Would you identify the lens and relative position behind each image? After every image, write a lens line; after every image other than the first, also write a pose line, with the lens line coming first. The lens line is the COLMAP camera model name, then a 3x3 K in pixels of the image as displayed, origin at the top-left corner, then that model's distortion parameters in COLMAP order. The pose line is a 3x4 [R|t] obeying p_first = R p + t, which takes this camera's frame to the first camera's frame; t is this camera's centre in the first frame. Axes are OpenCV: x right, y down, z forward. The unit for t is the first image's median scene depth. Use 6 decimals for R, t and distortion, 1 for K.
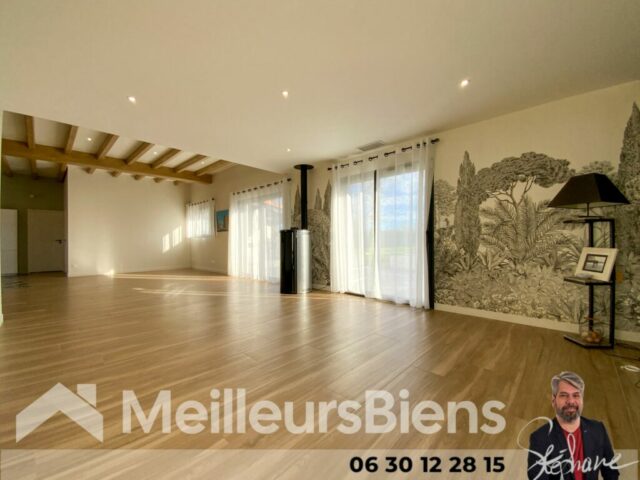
lens RADIAL K [[261.0, 0, 322.1], [0, 261.0, 242.0], [0, 0, 1]] dist [0.009199, -0.010254]
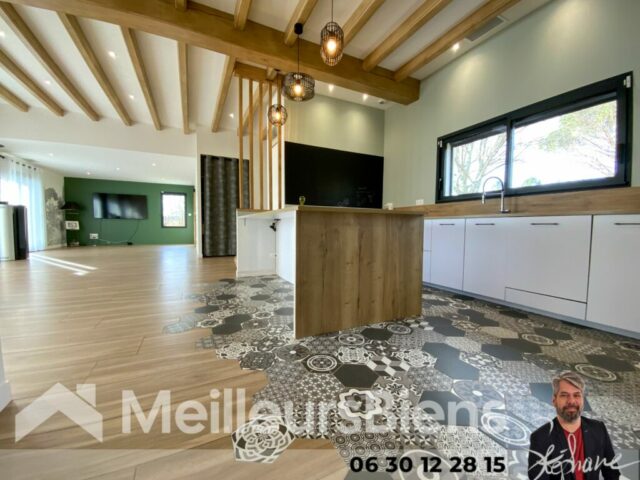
lens RADIAL K [[261.0, 0, 320.1], [0, 261.0, 240.1], [0, 0, 1]] dist [0.009199, -0.010254]
pose [[-0.938906, -0.020233, 0.343579, -2.575521], [-0.002447, 0.998638, 0.052121, 0.064855], [-0.344166, 0.048096, -0.937676, 2.333004]]
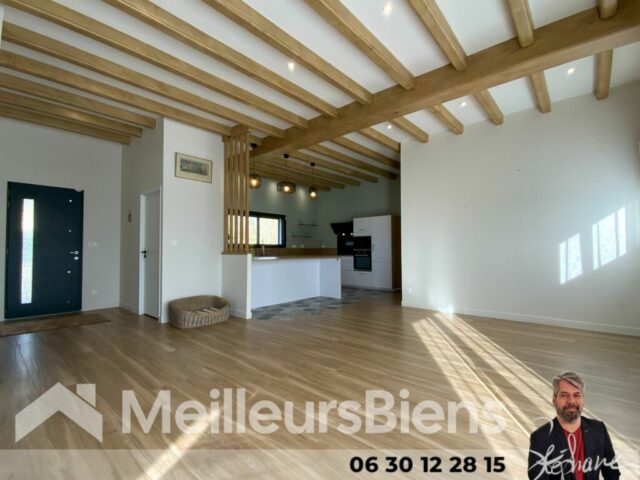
lens RADIAL K [[292.3, 0, 318.7], [0, 292.3, 248.2], [0, 0, 1]] dist [-0.013558, 0.001762]
pose [[0.038377, -0.001367, -0.999262, -0.472677], [-0.000571, 0.999999, -0.001390, -0.029234], [0.999263, 0.000624, 0.038376, 1.648745]]
